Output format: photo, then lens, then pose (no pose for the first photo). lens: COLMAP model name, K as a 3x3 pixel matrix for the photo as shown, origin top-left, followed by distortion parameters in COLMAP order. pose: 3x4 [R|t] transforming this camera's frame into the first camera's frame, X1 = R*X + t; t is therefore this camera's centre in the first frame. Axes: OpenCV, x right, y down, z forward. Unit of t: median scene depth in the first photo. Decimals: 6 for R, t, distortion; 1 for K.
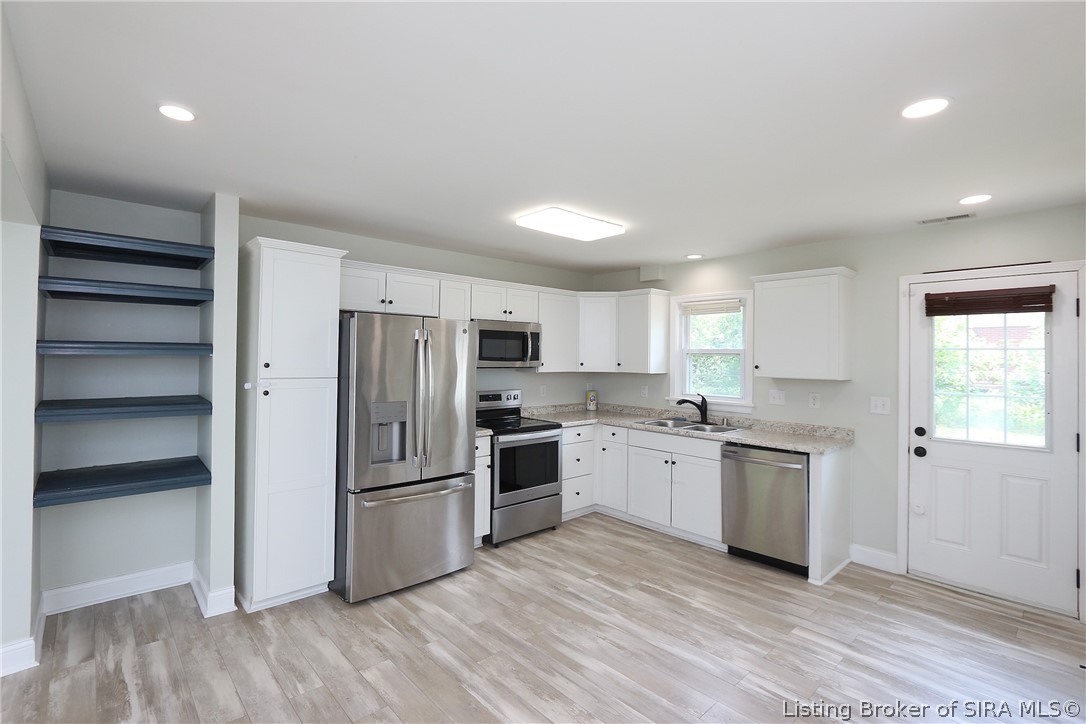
lens RADIAL K [[497.0, 0, 536.5], [0, 497.0, 351.3], [0, 0, 1]] dist [-0.016218, 0.001030]
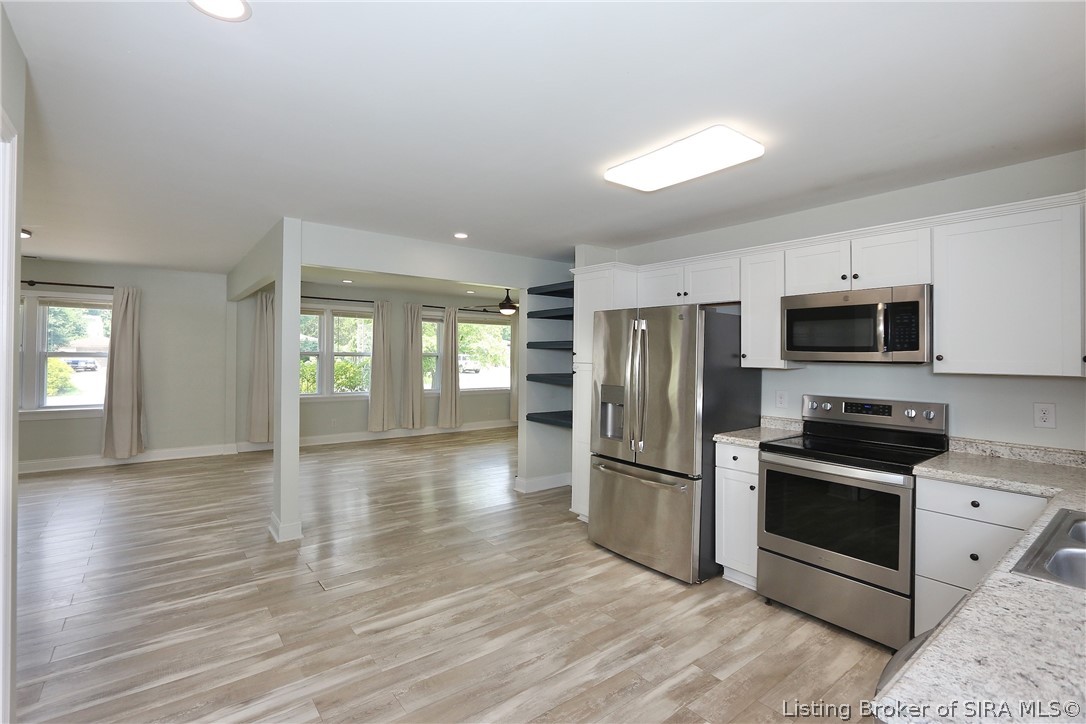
lens RADIAL K [[497.0, 0, 528.4], [0, 497.0, 338.5], [0, 0, 1]] dist [-0.016218, 0.001030]
pose [[-0.085098, -0.046720, -0.995277, 0.876633], [-0.003588, 0.998908, -0.046584, 0.047546], [0.996366, -0.000394, -0.085172, 0.892700]]
